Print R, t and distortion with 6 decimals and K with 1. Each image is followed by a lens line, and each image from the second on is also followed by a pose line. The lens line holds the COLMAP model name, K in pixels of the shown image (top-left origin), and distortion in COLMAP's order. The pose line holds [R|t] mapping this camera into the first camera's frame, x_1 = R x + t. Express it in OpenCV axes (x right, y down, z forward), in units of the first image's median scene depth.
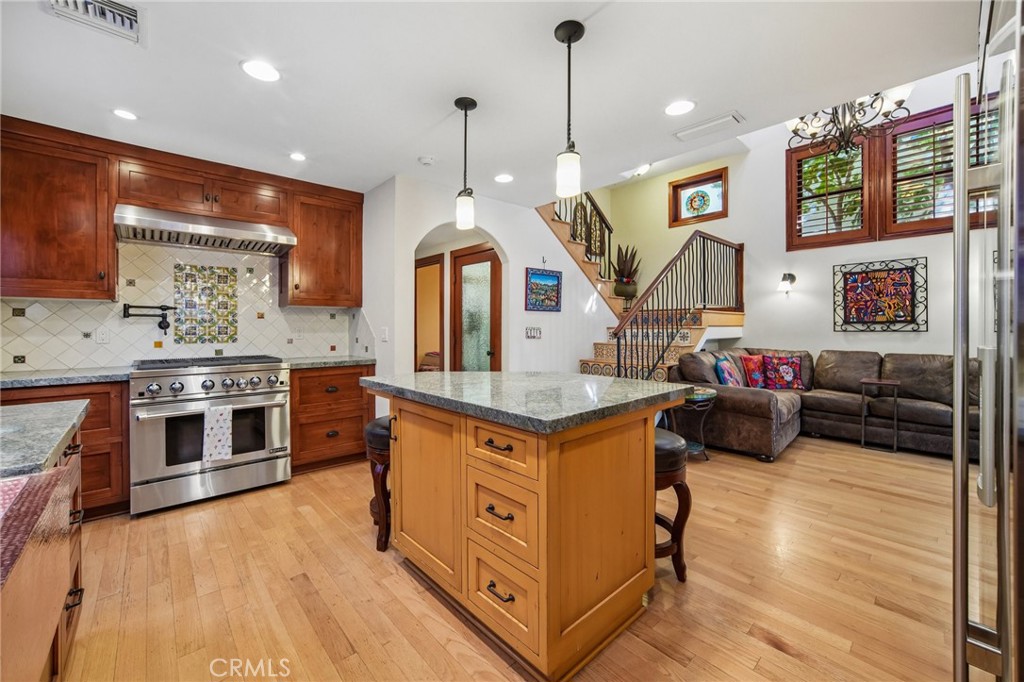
lens RADIAL K [[411.8, 0, 510.6], [0, 411.8, 329.4], [0, 0, 1]] dist [-0.013957, 0.000945]
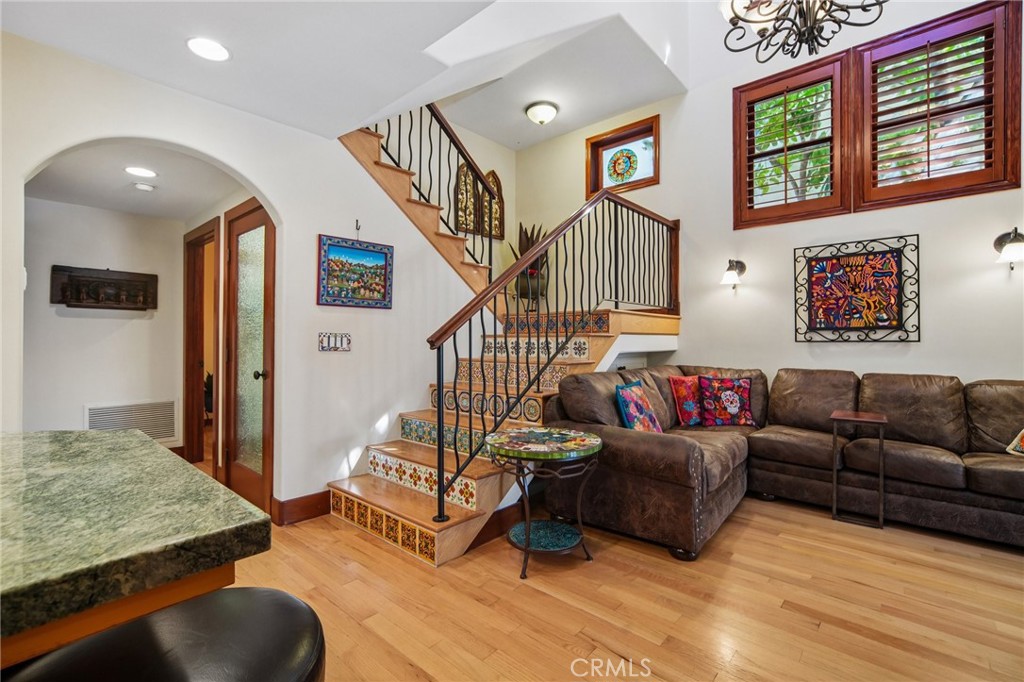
lens RADIAL K [[465.6, 0, 508.9], [0, 465.6, 340.5], [0, 0, 1]] dist [-0.017000, 0.001247]
pose [[0.994375, 0.002997, 0.105878, 0.235032], [-0.002447, 0.999983, -0.005321, 0.008896], [-0.105892, 0.005032, 0.994365, 0.281415]]
